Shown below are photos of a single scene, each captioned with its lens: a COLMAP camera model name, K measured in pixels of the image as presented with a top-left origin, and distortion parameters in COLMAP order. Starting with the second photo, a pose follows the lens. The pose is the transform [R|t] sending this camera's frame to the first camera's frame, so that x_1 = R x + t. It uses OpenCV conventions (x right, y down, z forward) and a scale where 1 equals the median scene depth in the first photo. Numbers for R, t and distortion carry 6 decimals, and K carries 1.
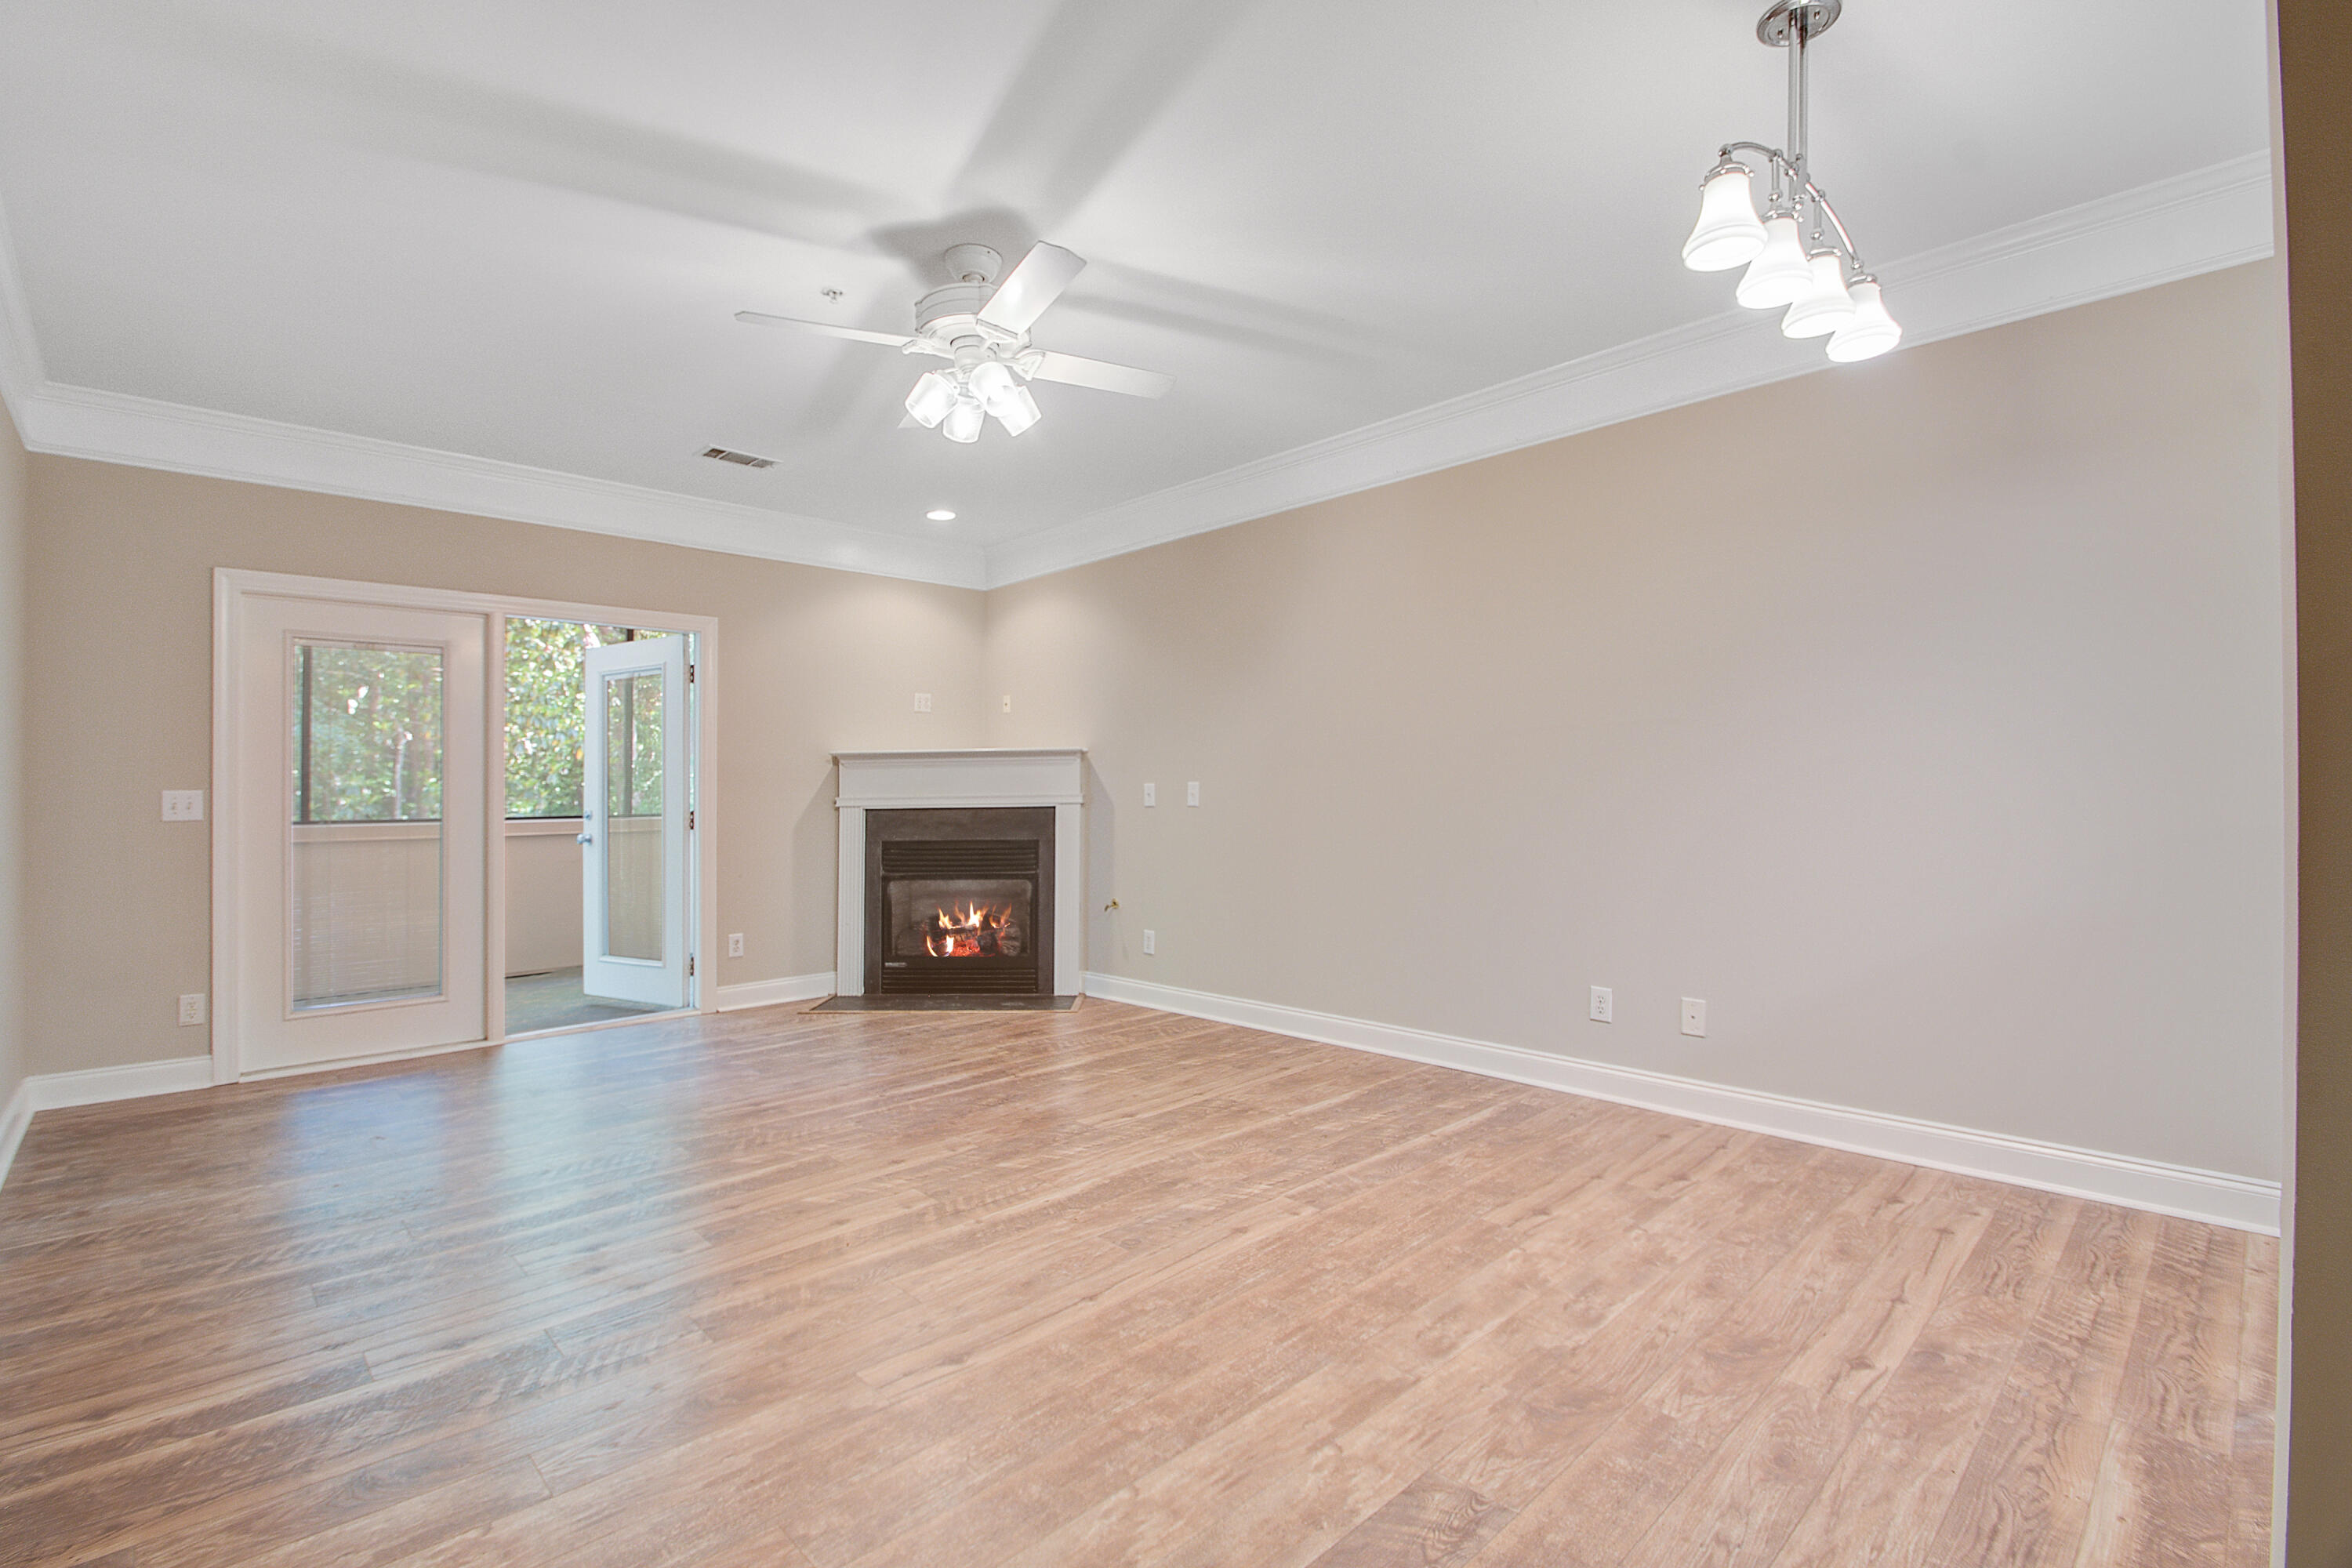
lens RADIAL K [[1040.3, 0, 1101.2], [0, 1040.3, 791.1], [0, 0, 1]] dist [0.001118, 0.000311]
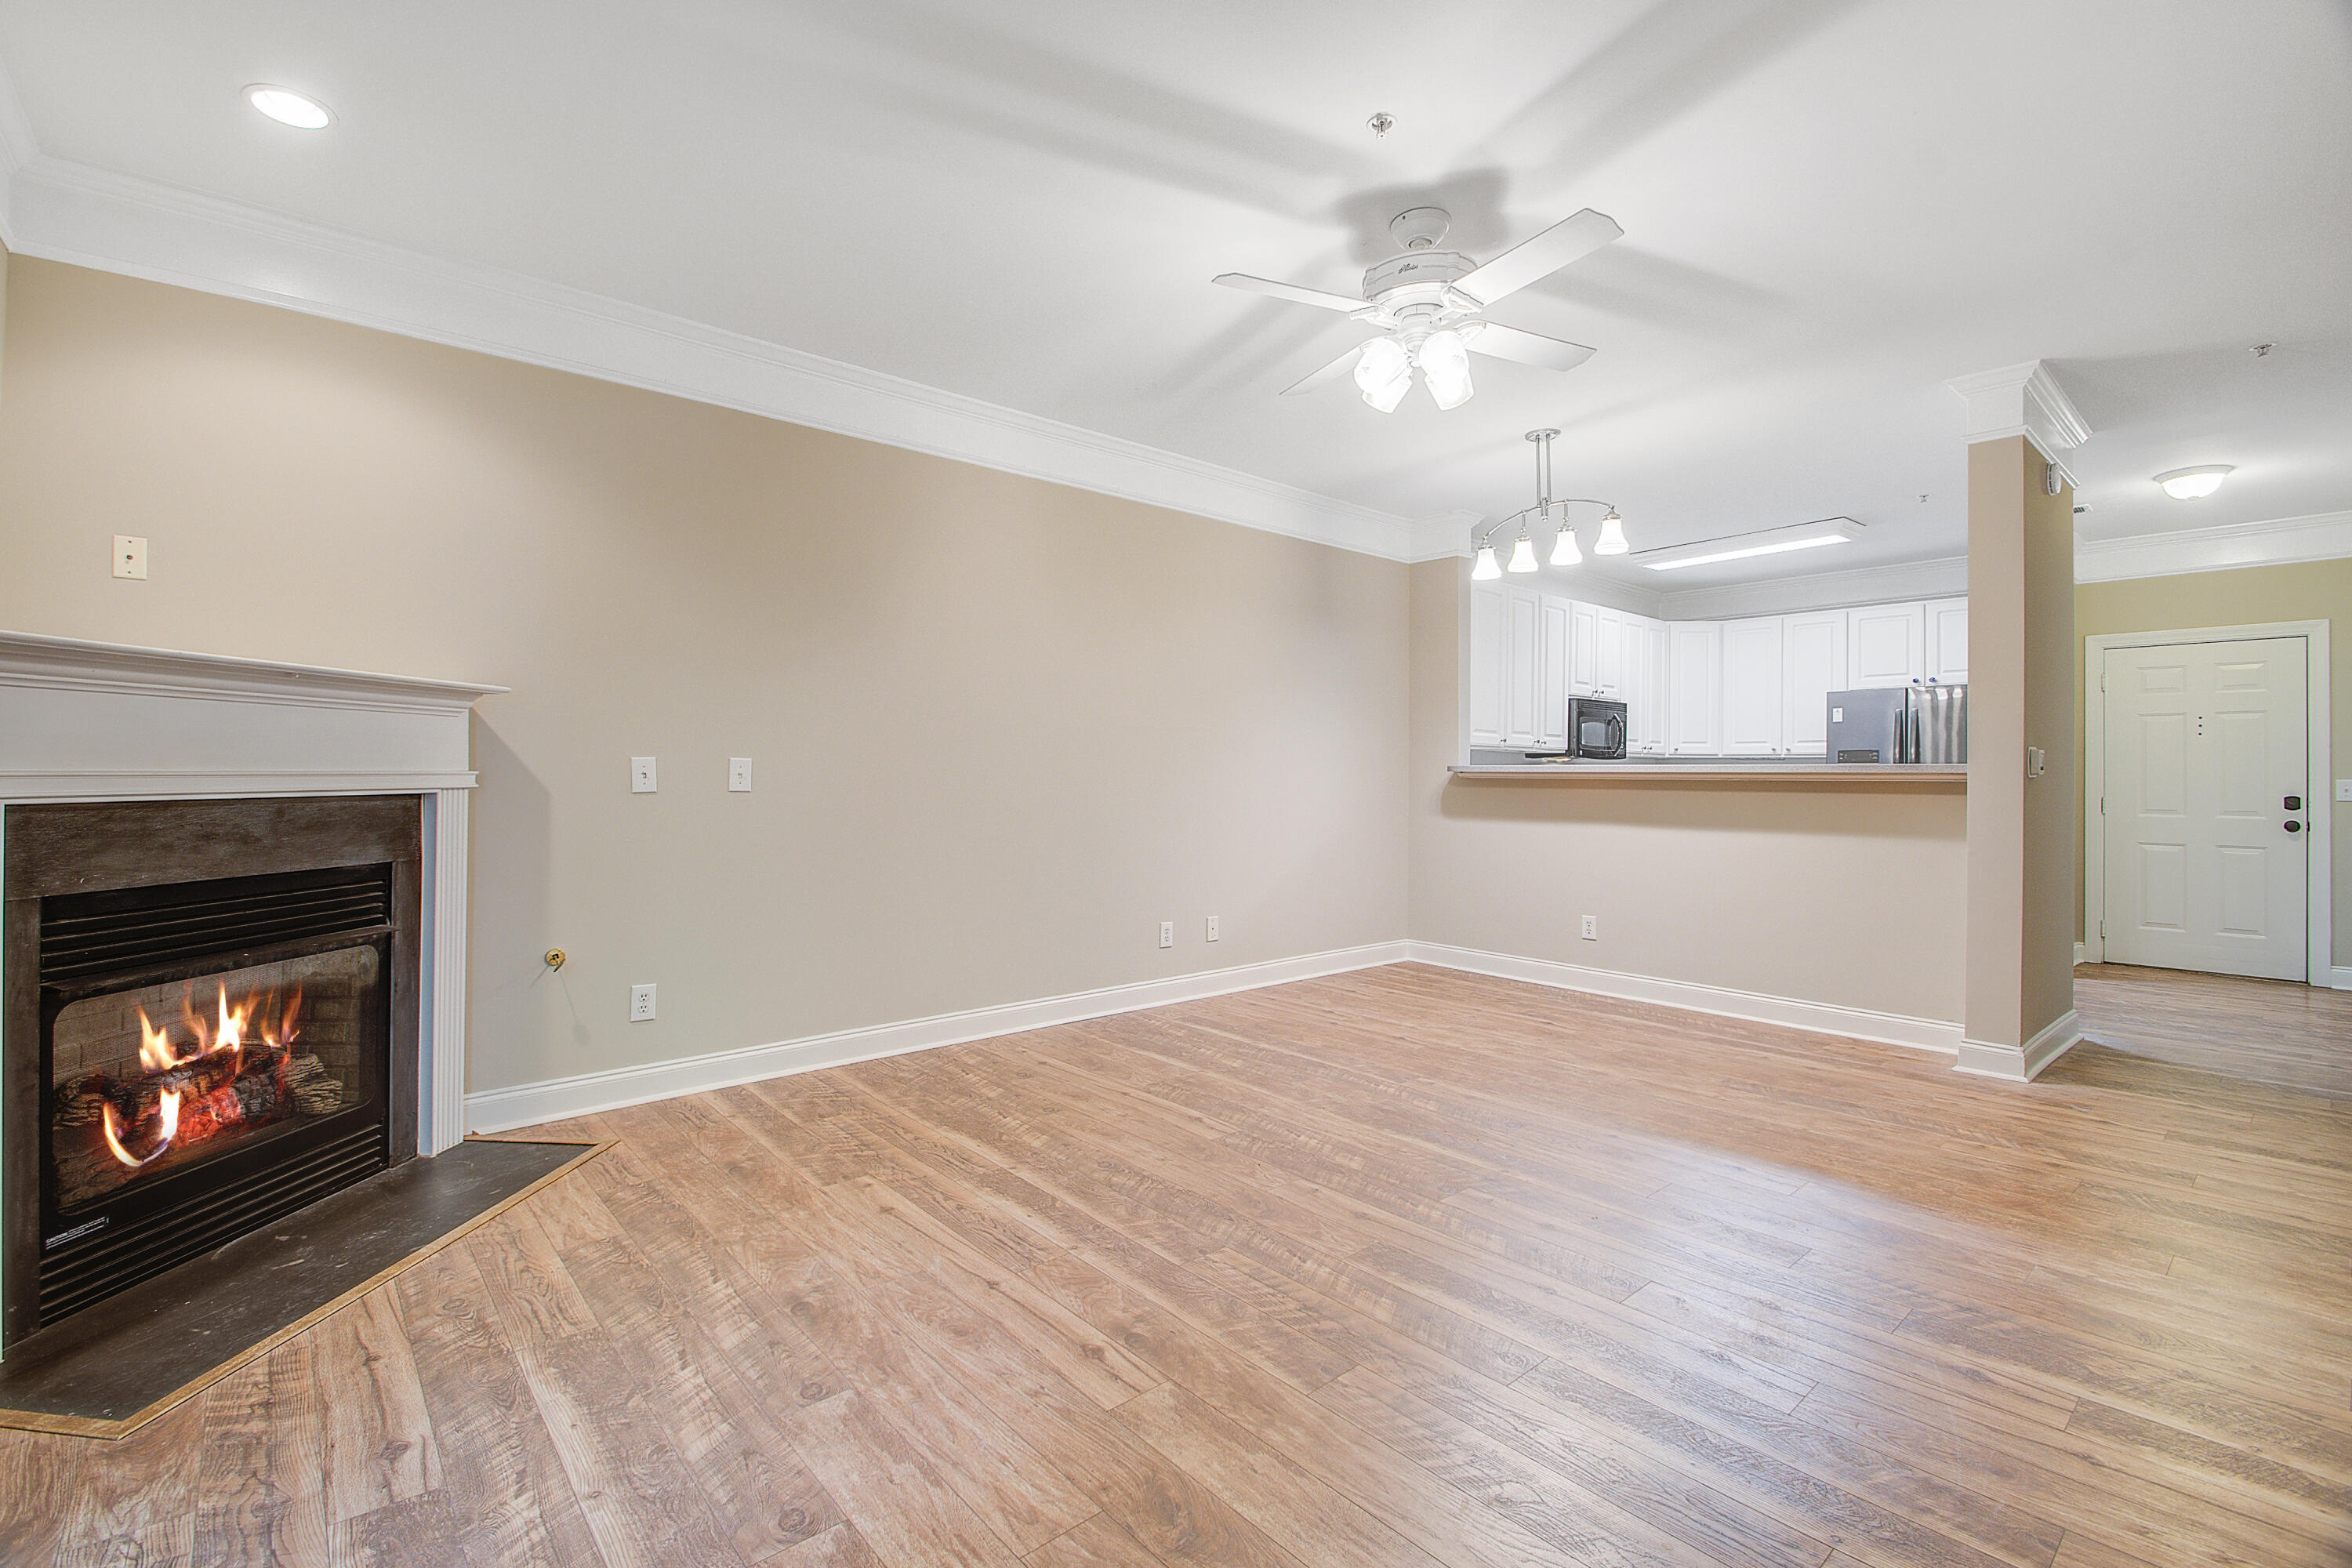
lens RADIAL K [[1055.7, 0, 1178.8], [0, 1055.7, 783.3], [0, 0, 1]] dist [-0.002190, -0.002339]
pose [[0.009657, 0.002139, 0.999951, -0.933105], [-0.008585, 0.999961, -0.002056, 0.011879], [-0.999917, -0.008564, 0.009675, 1.019733]]
